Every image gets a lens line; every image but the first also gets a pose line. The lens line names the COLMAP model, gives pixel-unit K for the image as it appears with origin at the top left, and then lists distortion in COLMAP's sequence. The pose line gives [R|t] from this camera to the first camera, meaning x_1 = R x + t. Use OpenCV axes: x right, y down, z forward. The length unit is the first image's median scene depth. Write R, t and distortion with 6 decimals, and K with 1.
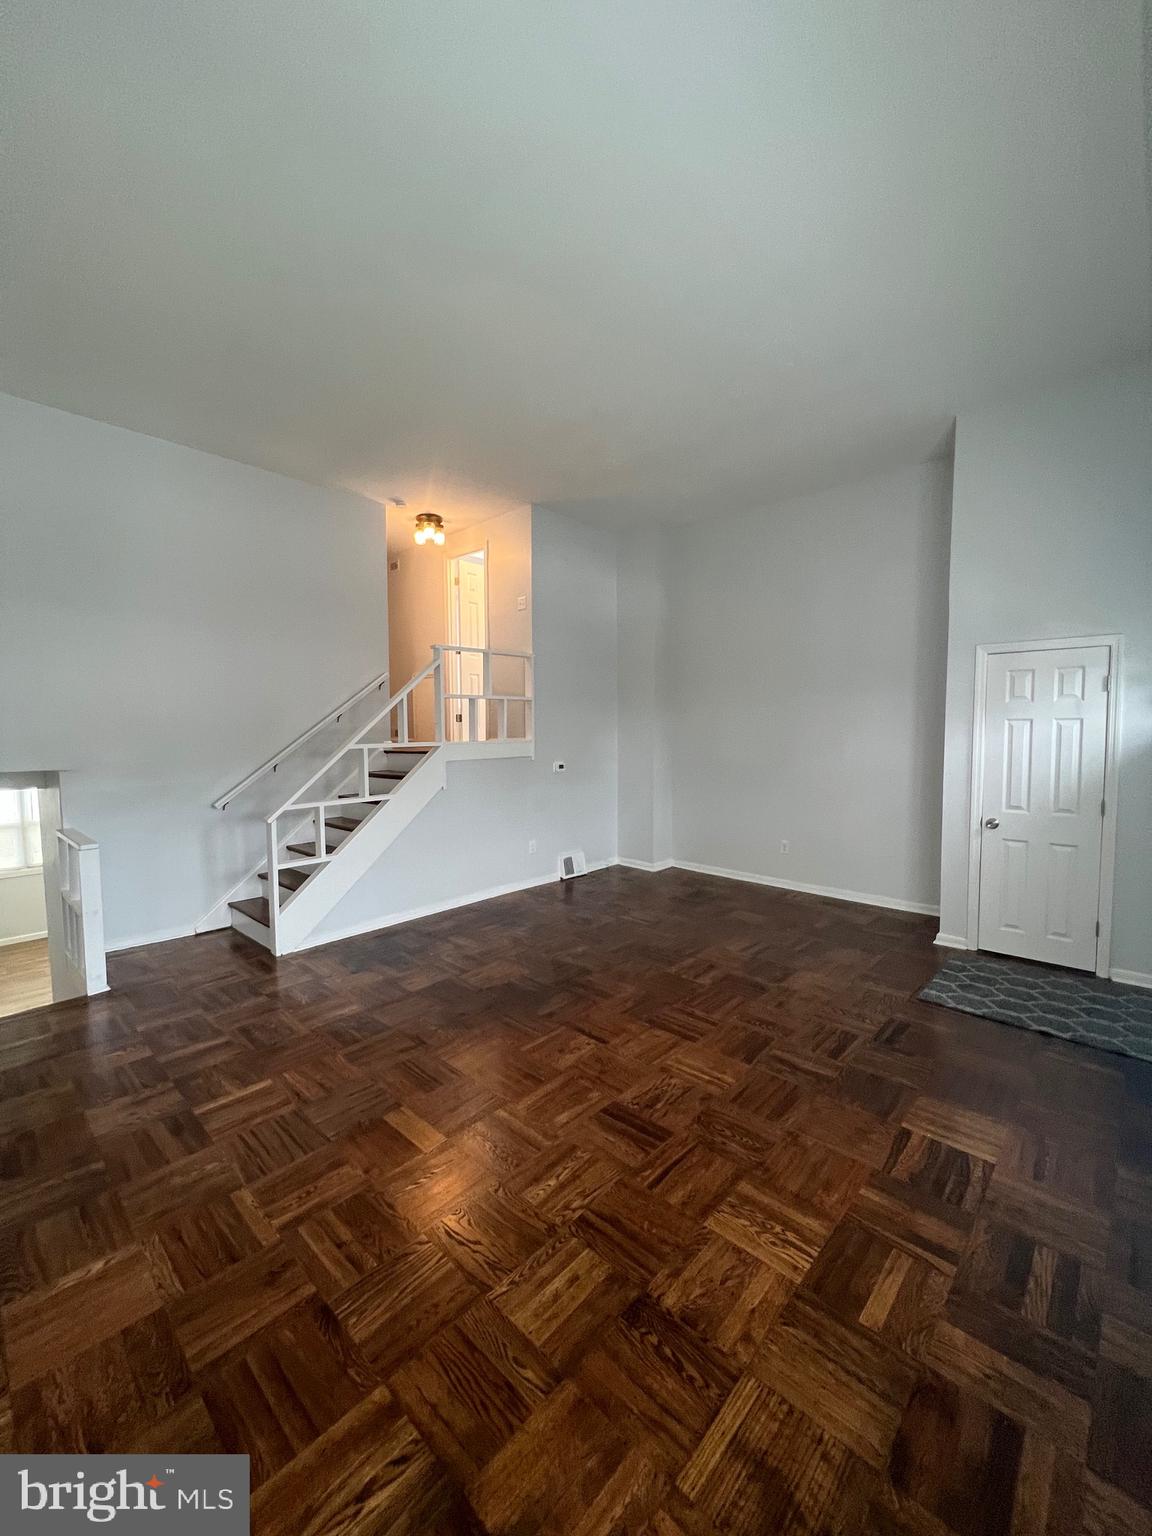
lens RADIAL K [[615.7, 0, 573.4], [0, 615.7, 766.3], [0, 0, 1]] dist [-0.001490, 0.001410]
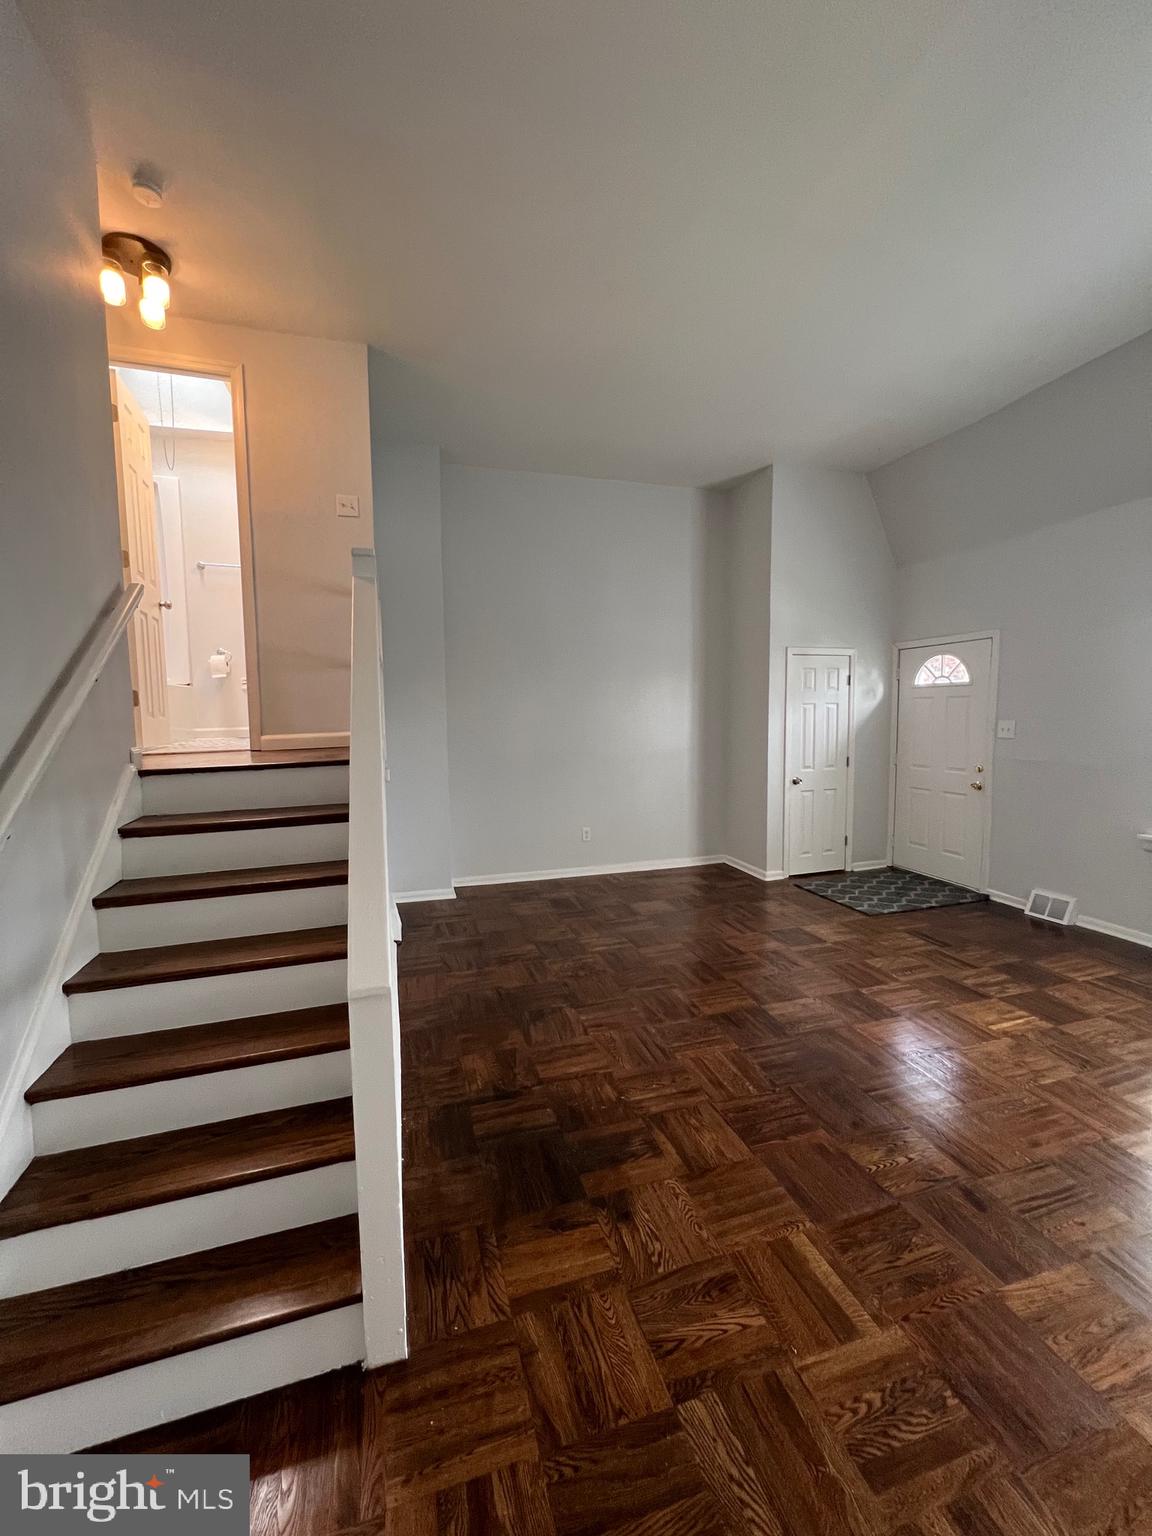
lens RADIAL K [[615.7, 0, 578.1], [0, 615.7, 766.0], [0, 0, 1]] dist [-0.001490, 0.001410]
pose [[0.493844, -0.076639, 0.866166, -0.658837], [0.068756, 0.996431, 0.048964, -0.035170], [-0.866828, 0.035374, 0.497351, 0.673236]]
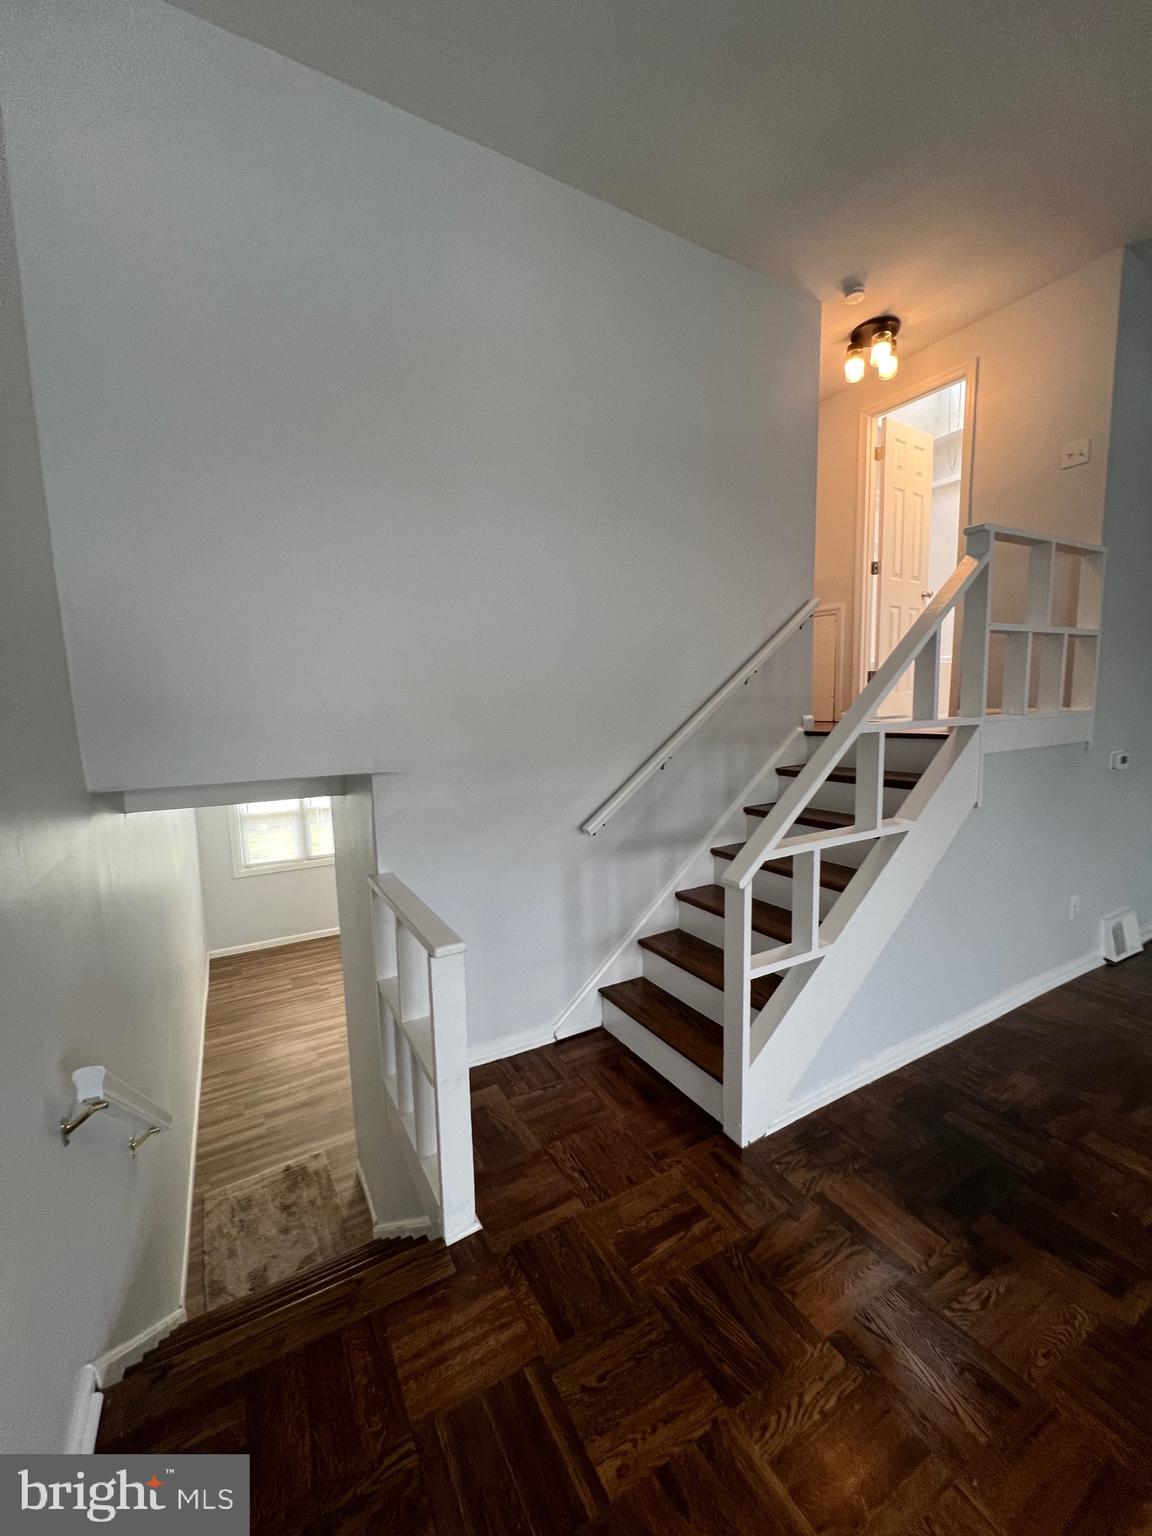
lens RADIAL K [[615.7, 0, 570.4], [0, 615.7, 765.4], [0, 0, 1]] dist [-0.001490, 0.001410]
pose [[0.955457, 0.018786, -0.294532, -0.438229], [-0.005175, 0.998885, 0.046925, -0.023507], [0.295086, -0.043310, 0.954489, 0.455417]]
